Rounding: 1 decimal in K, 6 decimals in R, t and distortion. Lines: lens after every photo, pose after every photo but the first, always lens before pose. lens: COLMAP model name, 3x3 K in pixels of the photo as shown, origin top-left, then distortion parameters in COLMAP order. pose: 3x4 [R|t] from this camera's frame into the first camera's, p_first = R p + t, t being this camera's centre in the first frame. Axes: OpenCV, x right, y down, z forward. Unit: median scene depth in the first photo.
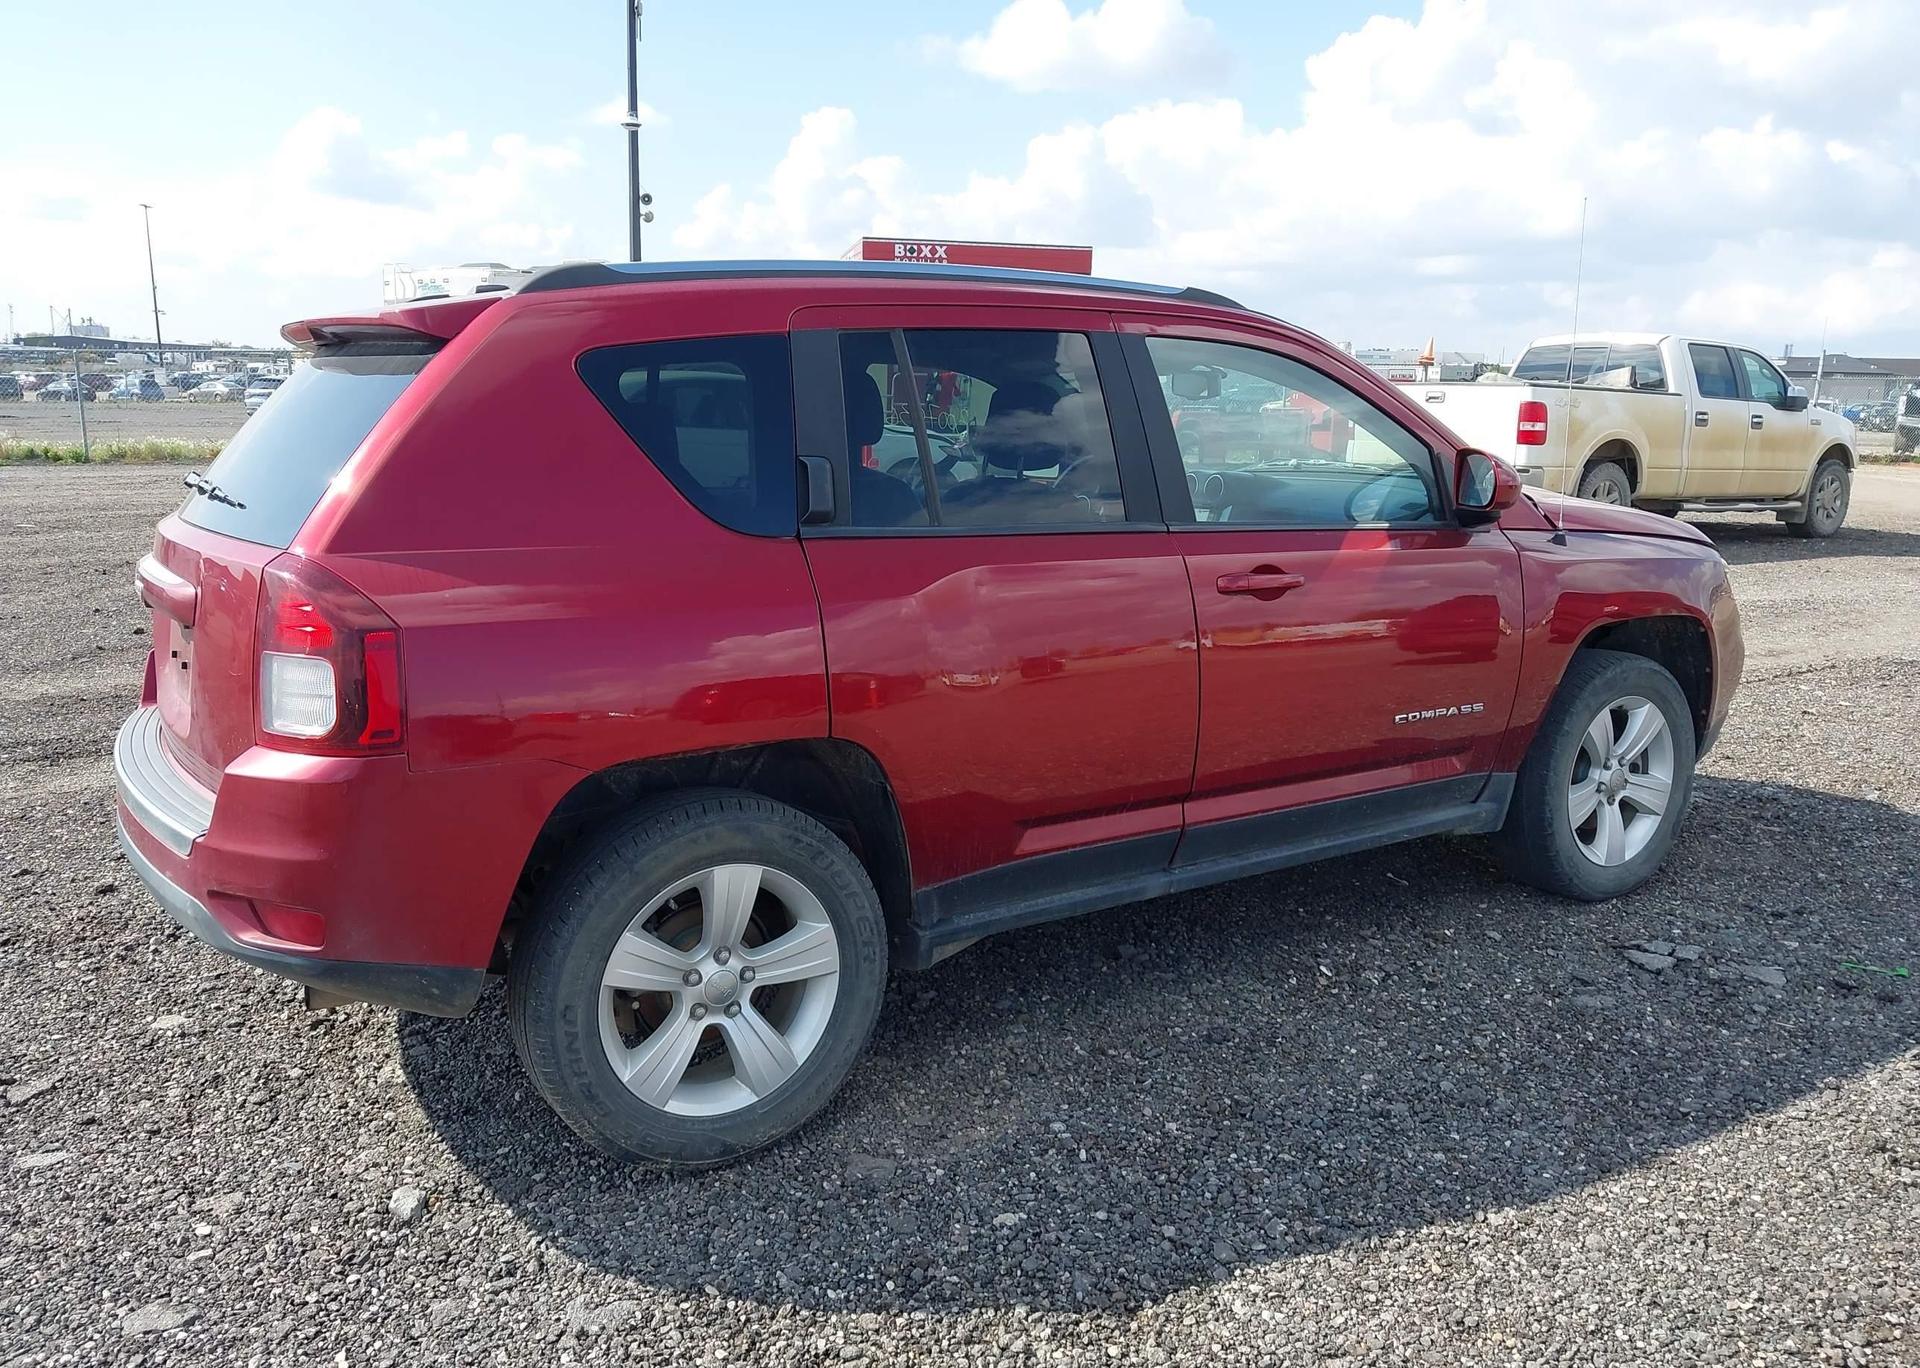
lens RADIAL K [[1527.9, 0, 958.8], [0, 1527.9, 690.0], [0, 0, 1]] dist [0.008736, -0.007598]
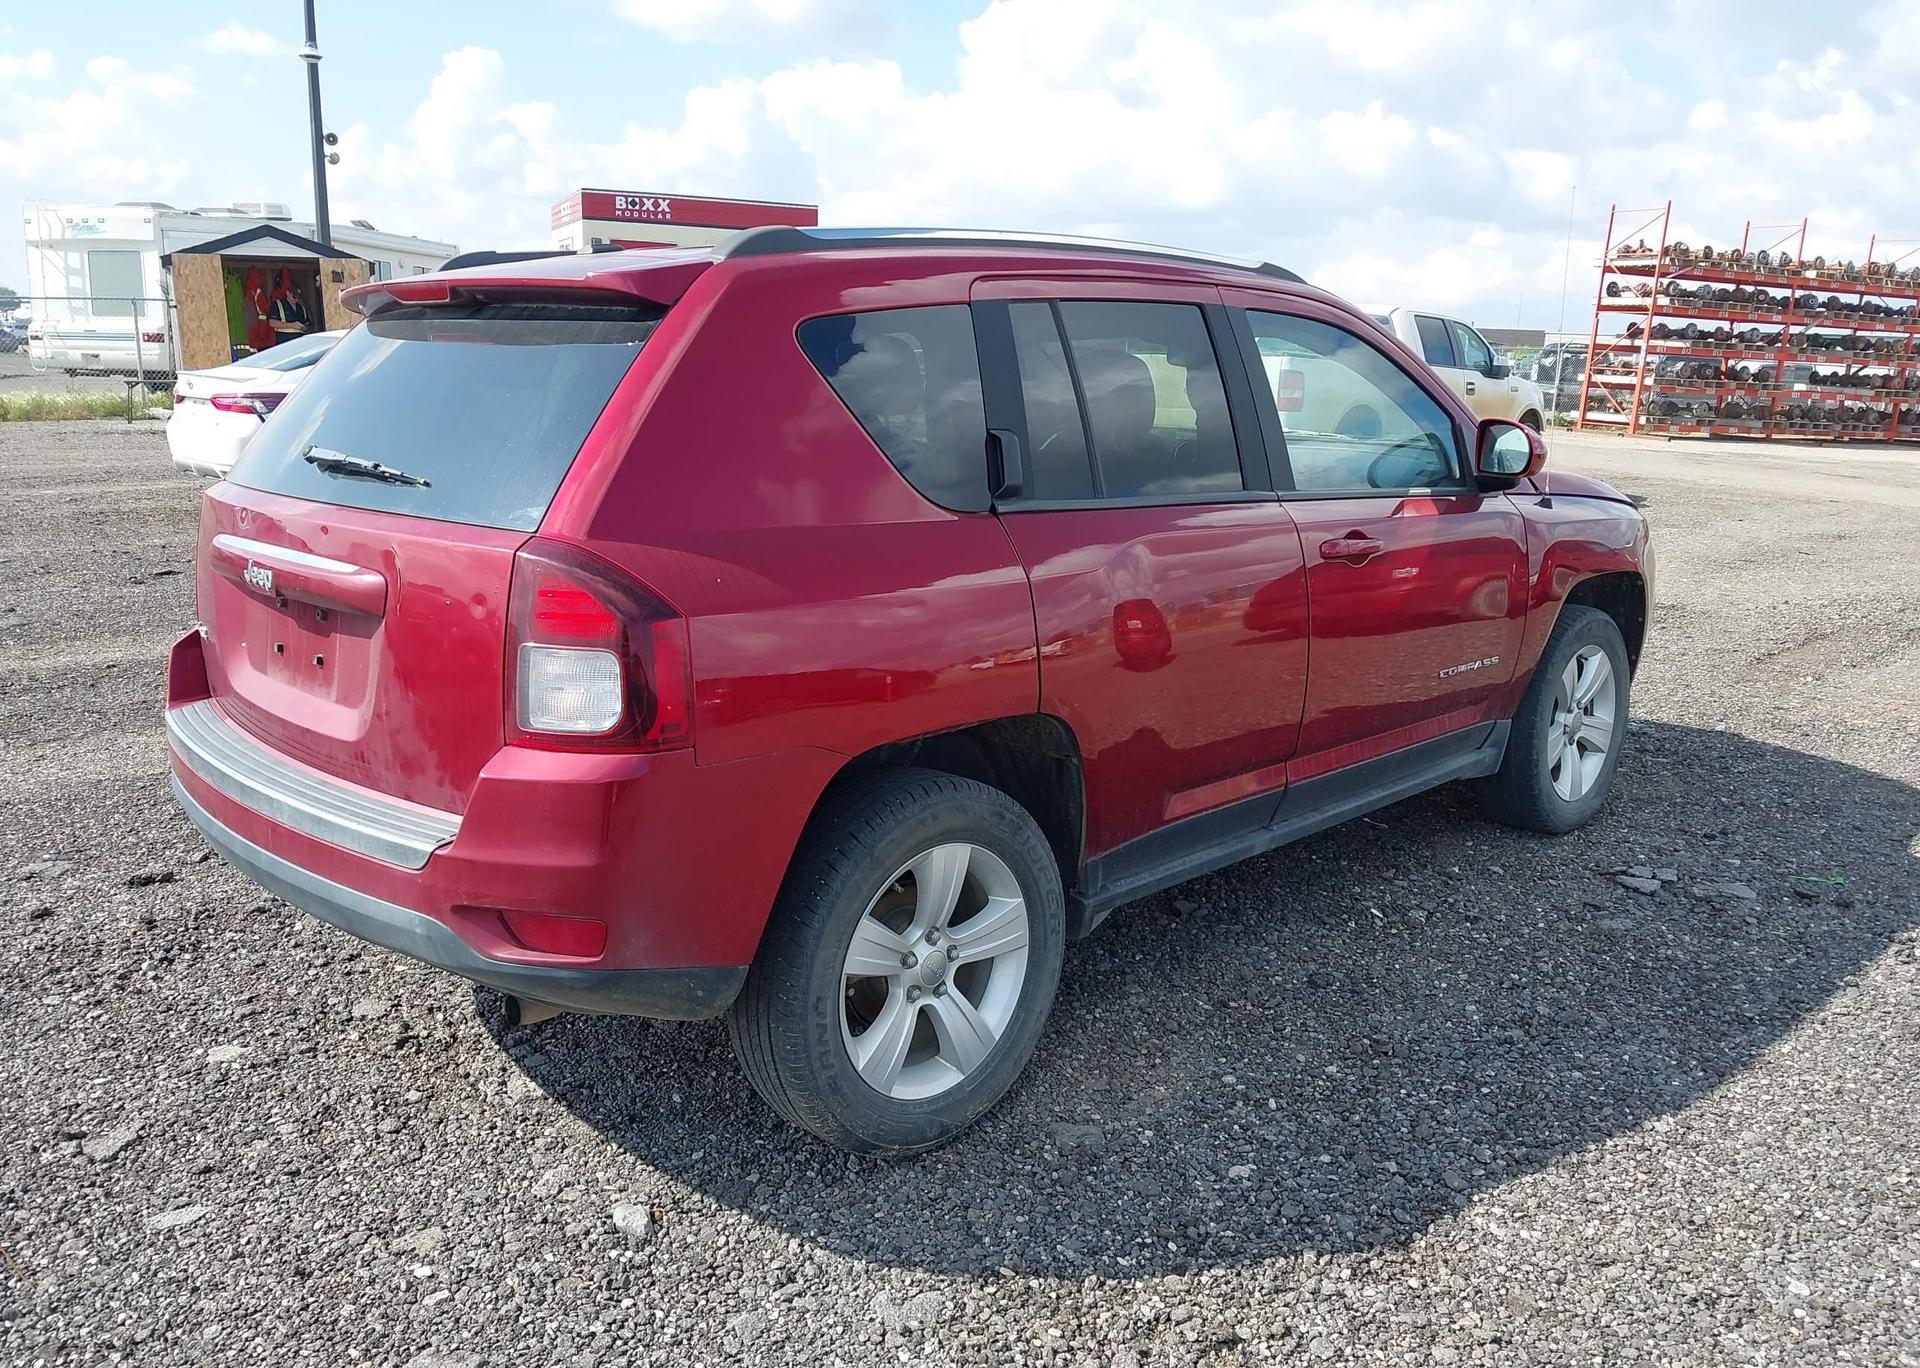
lens RADIAL K [[1527.9, 0, 959.8], [0, 1527.9, 678.4], [0, 0, 1]] dist [0.008736, -0.007598]
pose [[0.976864, -0.033954, 0.211149, -0.293529], [0.030052, 0.999314, 0.021665, -0.011962], [-0.211740, -0.014818, 0.977214, 0.029564]]
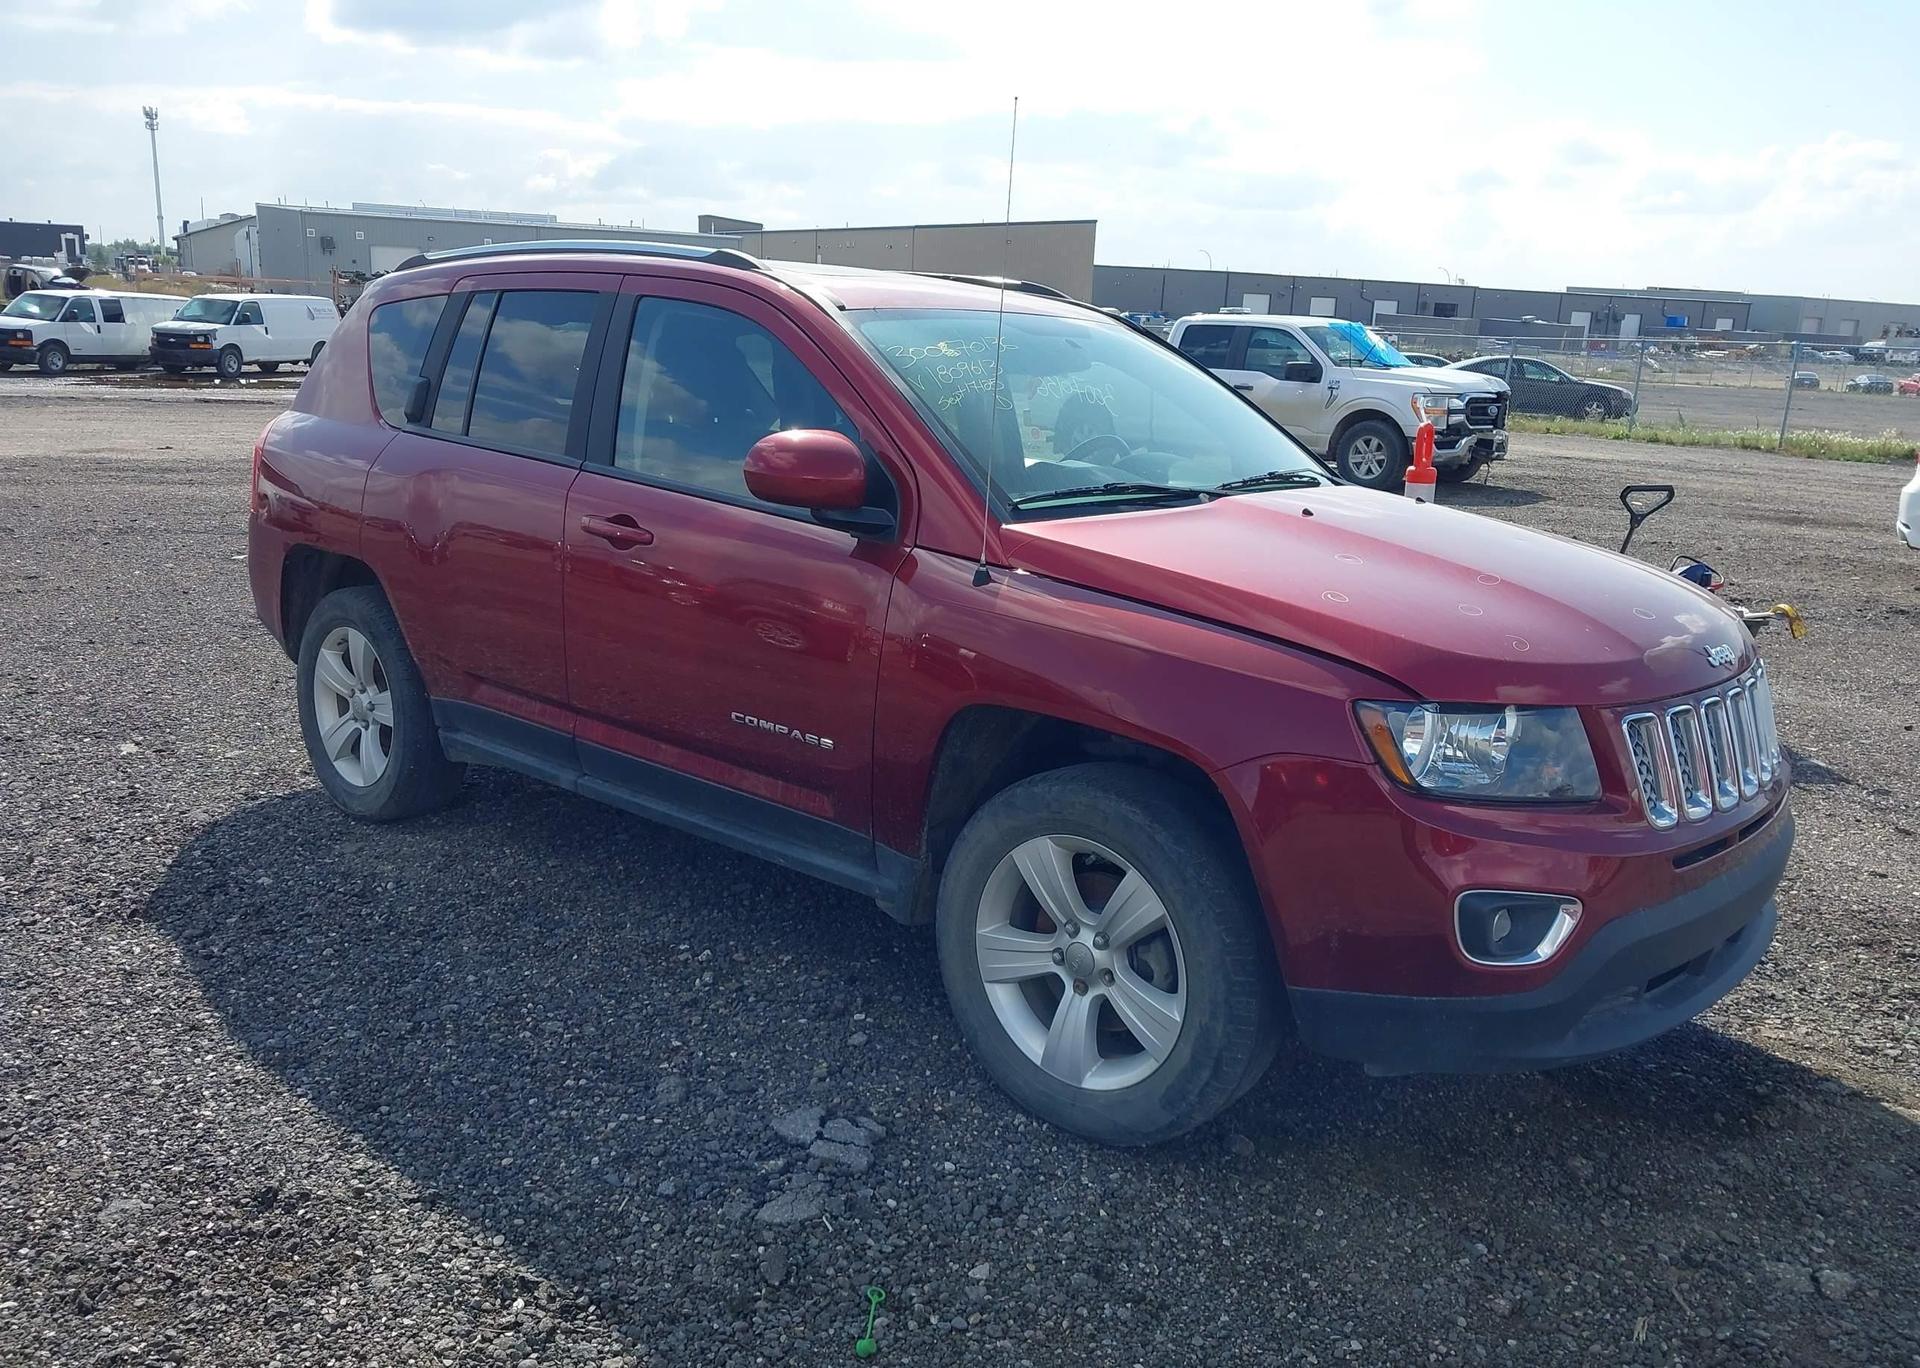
lens RADIAL K [[1527.9, 0, 939.4], [0, 1527.9, 689.8], [0, 0, 1]] dist [0.008736, -0.007598]
pose [[0.275410, 0.224510, -0.934743, 1.296794], [-0.227631, 0.959925, 0.163490, -0.192269], [0.933988, 0.167750, 0.315479, 0.912198]]
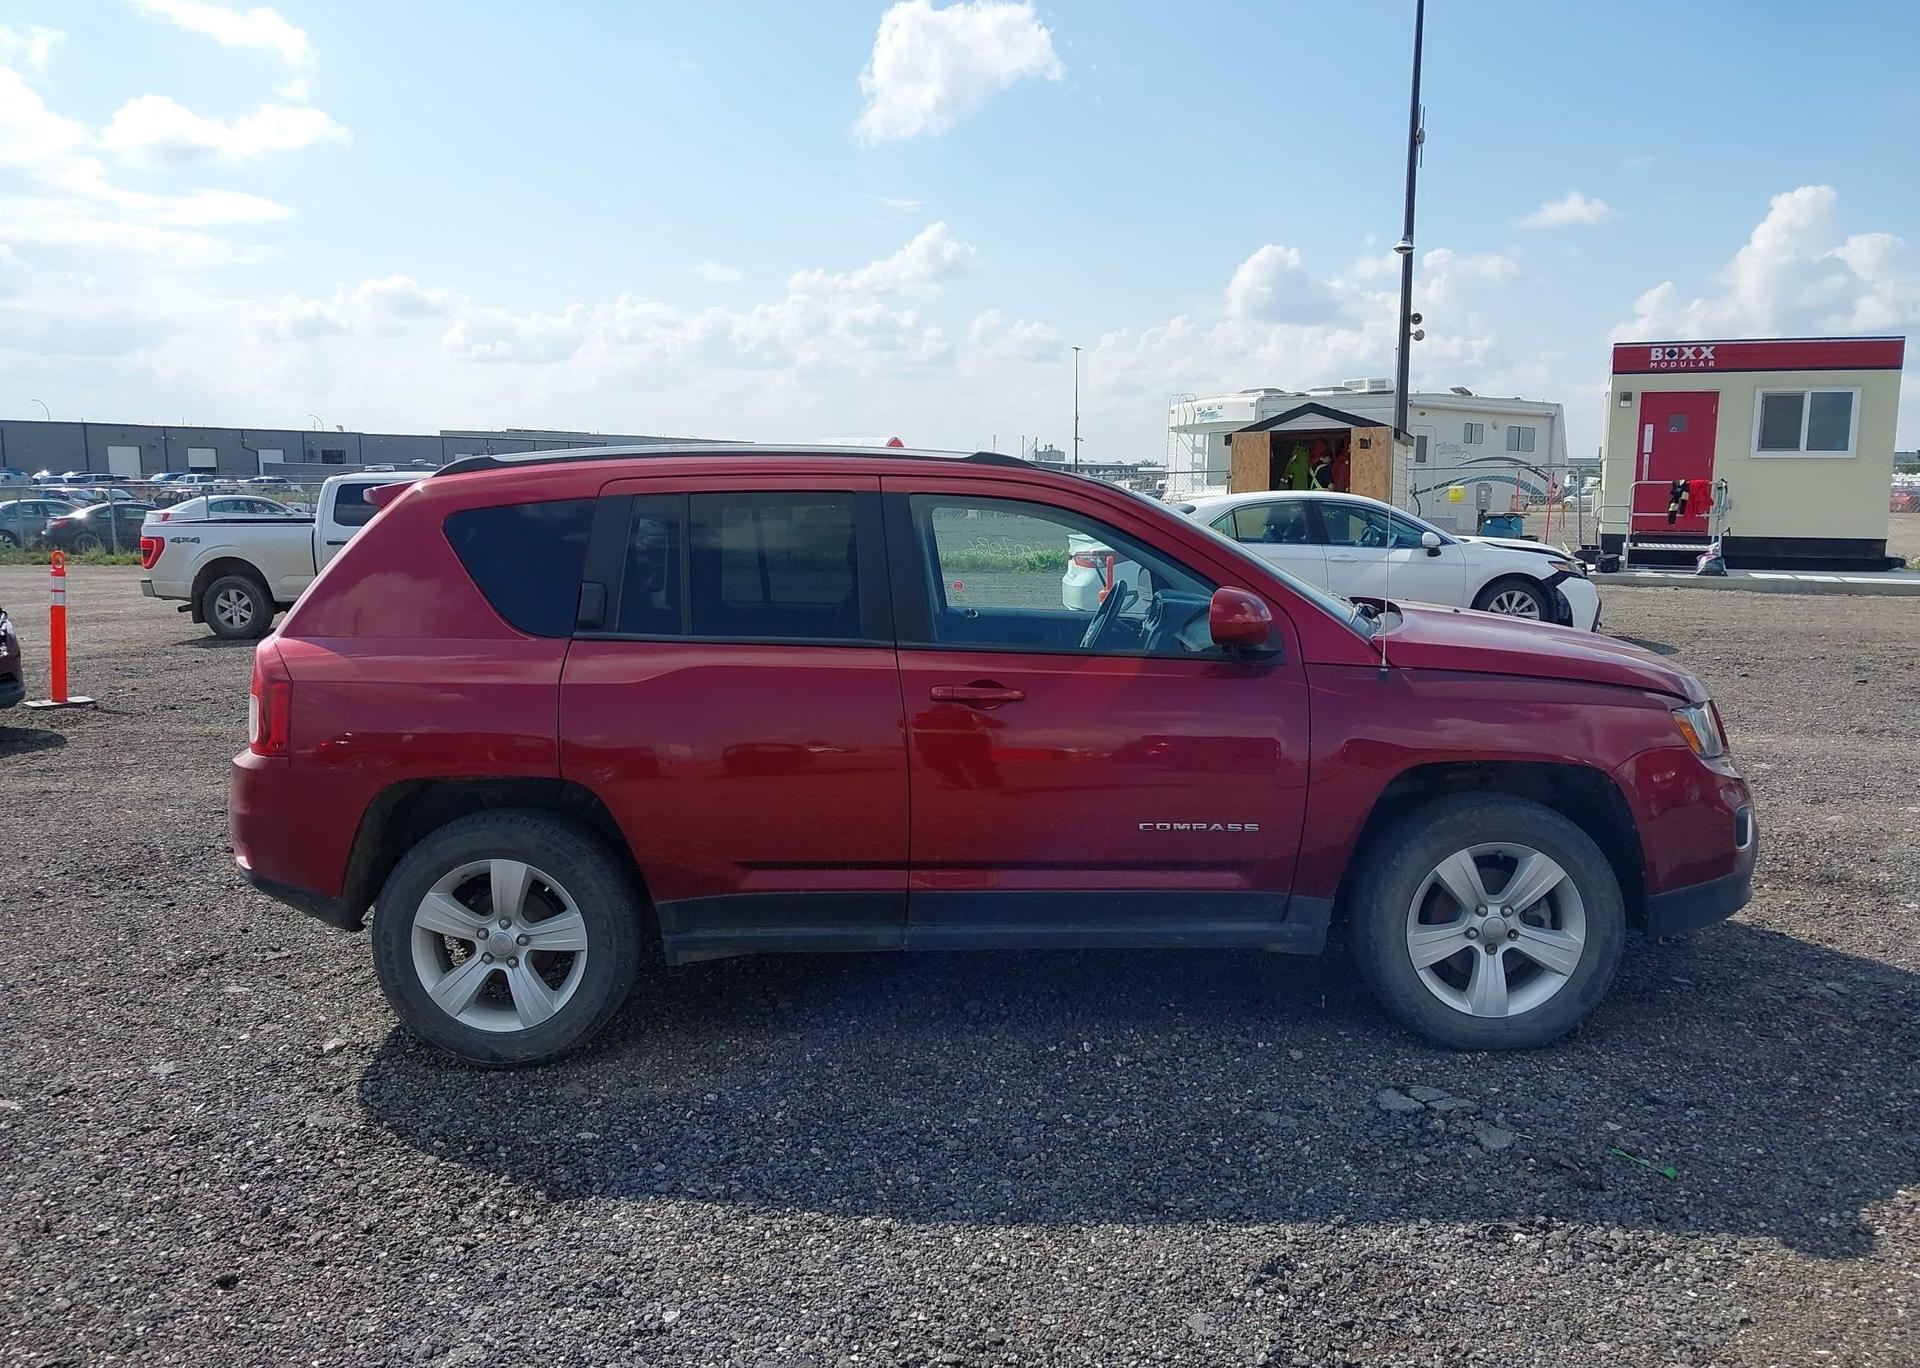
lens RADIAL K [[1527.9, 0, 946.8], [0, 1527.9, 691.2], [0, 0, 1]] dist [0.008736, -0.007598]
pose [[0.837105, 0.057866, -0.543973, 0.844403], [-0.095123, 0.994638, -0.040576, -0.023232], [0.538708, 0.085711, 0.838121, -0.014516]]
